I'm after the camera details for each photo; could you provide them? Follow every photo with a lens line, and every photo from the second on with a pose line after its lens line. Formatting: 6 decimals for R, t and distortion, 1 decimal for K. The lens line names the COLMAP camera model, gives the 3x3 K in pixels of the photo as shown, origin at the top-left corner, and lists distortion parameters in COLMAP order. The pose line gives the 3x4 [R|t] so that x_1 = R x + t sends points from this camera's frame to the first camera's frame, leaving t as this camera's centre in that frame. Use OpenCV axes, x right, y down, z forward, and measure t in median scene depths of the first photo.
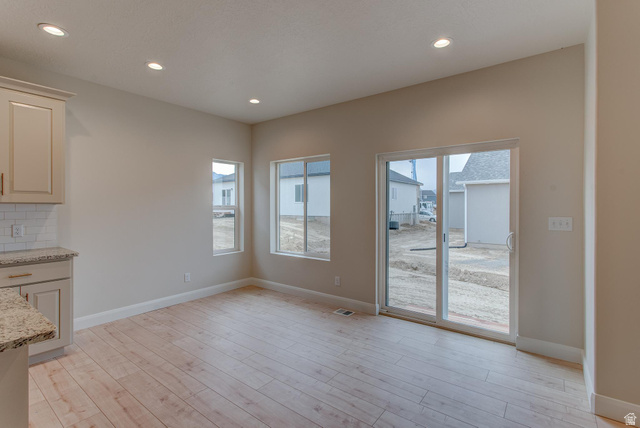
lens RADIAL K [[303.0, 0, 327.0], [0, 303.0, 208.8], [0, 0, 1]] dist [-0.000110, -0.000018]
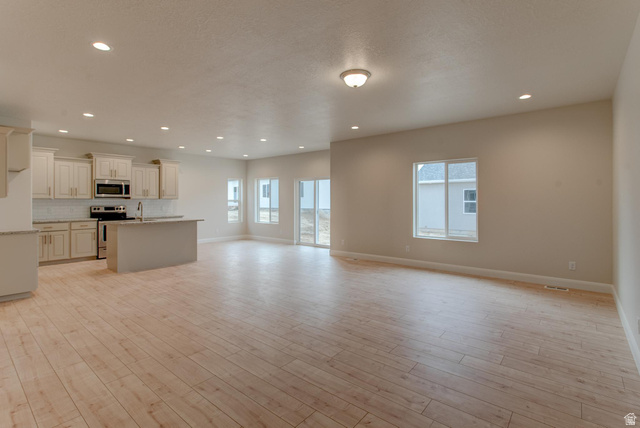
lens RADIAL K [[307.4, 0, 316.5], [0, 307.4, 204.2], [0, 0, 1]] dist [0.001455, 0.000189]
pose [[0.998476, 0.000867, -0.055180, 0.373530], [-0.000647, 0.999992, 0.003997, 0.010112], [0.055183, -0.003955, 0.998468, -1.158308]]
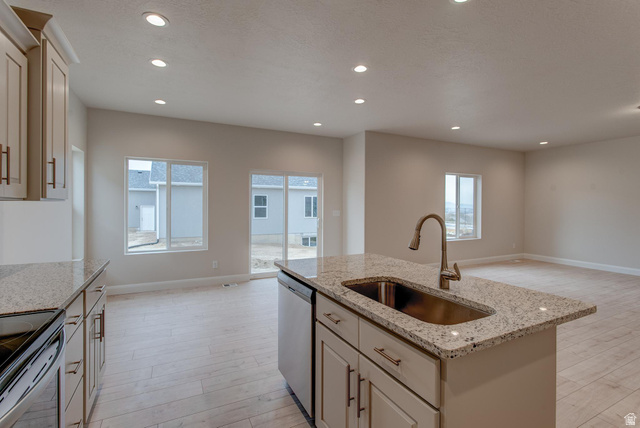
lens RADIAL K [[307.4, 0, 316.5], [0, 307.4, 204.2], [0, 0, 1]] dist [0.001455, 0.000189]
pose [[0.437801, 0.009879, 0.899018, -0.792814], [-0.000122, 0.999940, -0.010929, 0.001730], [-0.899072, 0.004675, 0.437776, 0.057962]]
